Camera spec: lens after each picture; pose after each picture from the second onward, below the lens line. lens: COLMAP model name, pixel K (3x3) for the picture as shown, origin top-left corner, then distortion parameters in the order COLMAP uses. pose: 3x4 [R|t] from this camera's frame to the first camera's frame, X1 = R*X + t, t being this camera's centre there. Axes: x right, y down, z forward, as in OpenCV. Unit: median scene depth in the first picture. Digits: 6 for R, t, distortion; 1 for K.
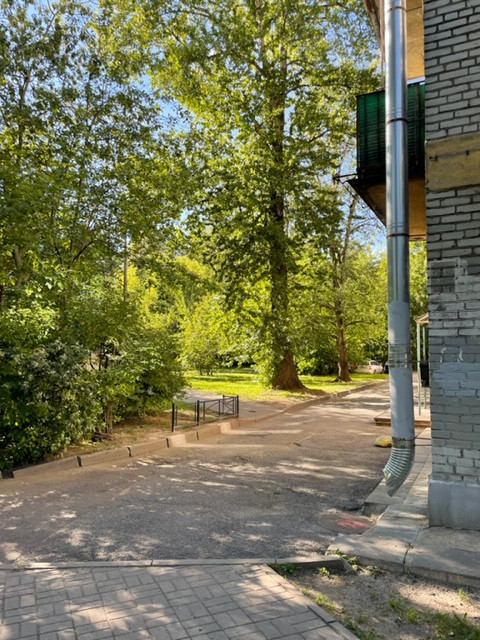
lens RADIAL K [[484.6, 0, 241.4], [0, 484.6, 320.0], [0, 0, 1]] dist [0.066528, -0.076126]
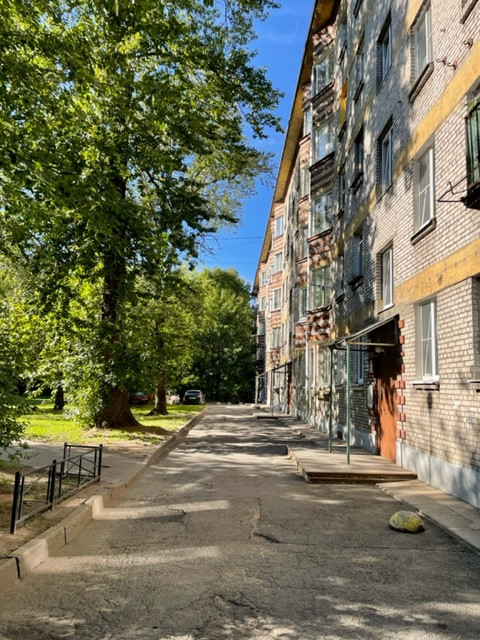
lens RADIAL K [[484.6, 0, 241.1], [0, 484.6, 321.1], [0, 0, 1]] dist [0.066528, -0.076126]
pose [[0.877301, 0.092687, 0.470905, -0.108438], [-0.066626, 0.995194, -0.071758, 0.021576], [-0.475294, 0.031579, 0.879260, 0.247764]]
